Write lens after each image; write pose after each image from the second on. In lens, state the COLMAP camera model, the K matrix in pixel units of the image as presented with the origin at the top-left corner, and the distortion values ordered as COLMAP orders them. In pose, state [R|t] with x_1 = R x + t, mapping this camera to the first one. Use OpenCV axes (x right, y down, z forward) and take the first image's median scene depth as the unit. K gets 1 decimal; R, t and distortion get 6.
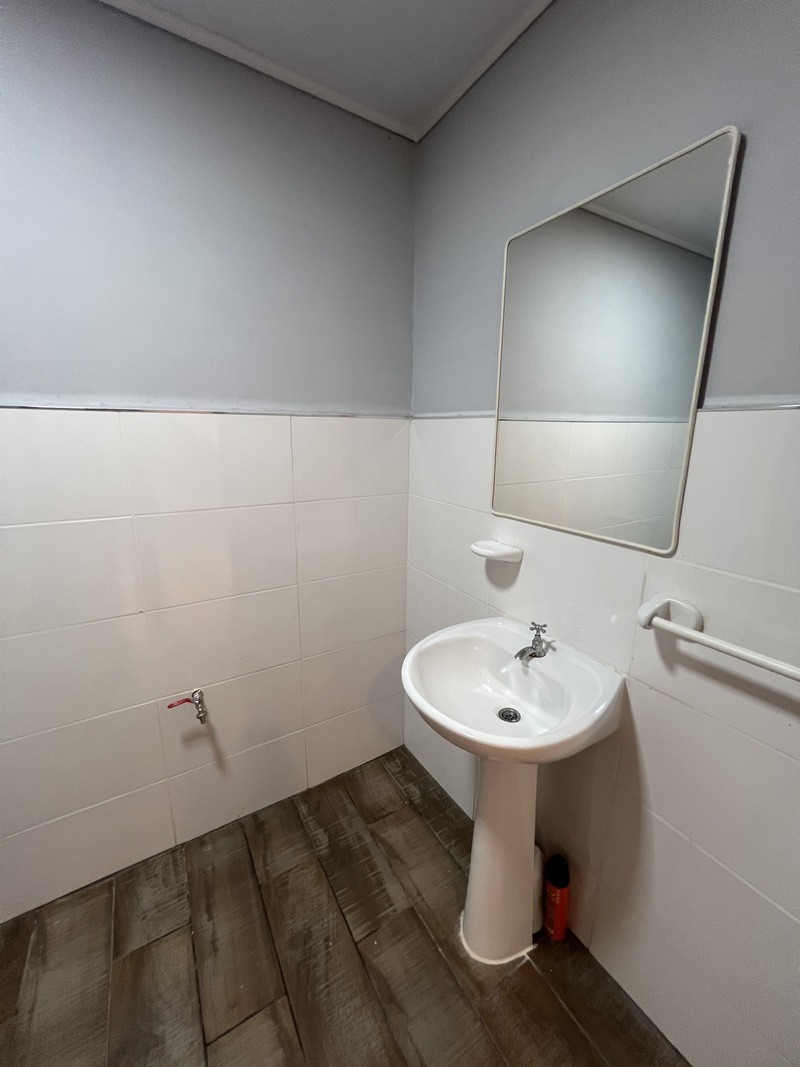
lens RADIAL K [[425.5, 0, 401.5], [0, 425.5, 531.1], [0, 0, 1]] dist [-0.004611, 0.001118]
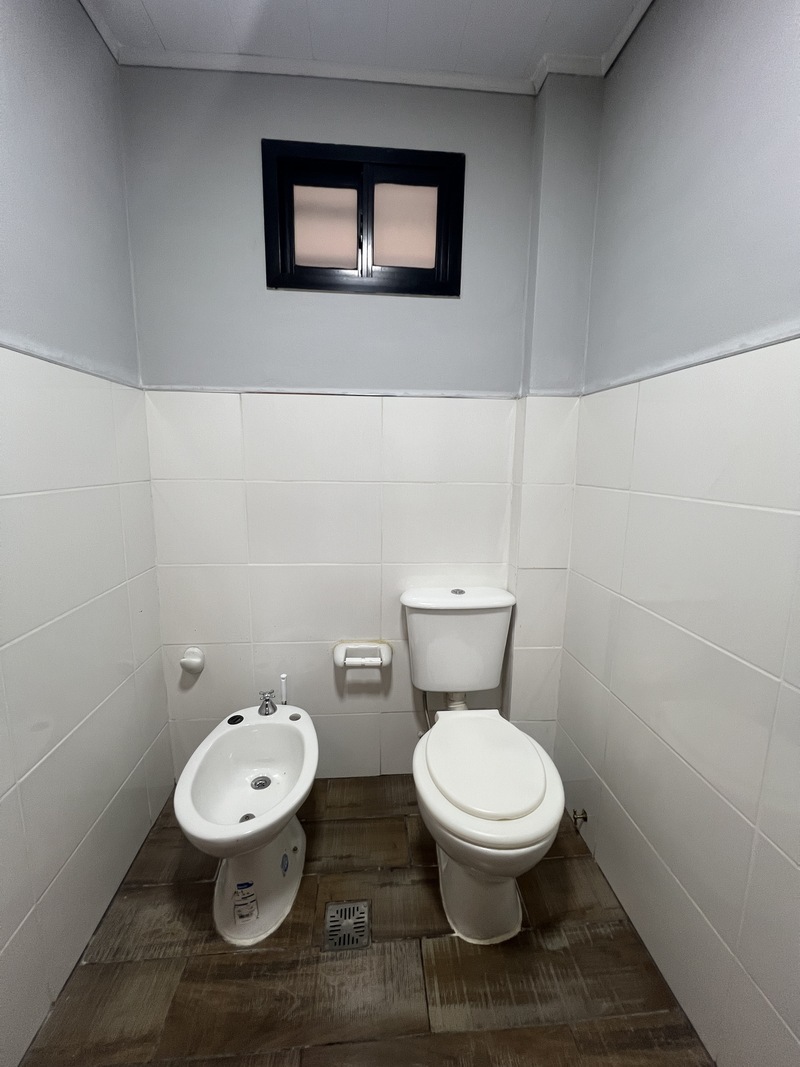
lens RADIAL K [[425.5, 0, 401.8], [0, 425.5, 529.7], [0, 0, 1]] dist [-0.004611, 0.001118]
pose [[-0.448051, 0.123579, -0.885426, 0.561639], [-0.221001, 0.944352, 0.243636, -0.086429], [0.866261, 0.304842, -0.395807, 0.951824]]
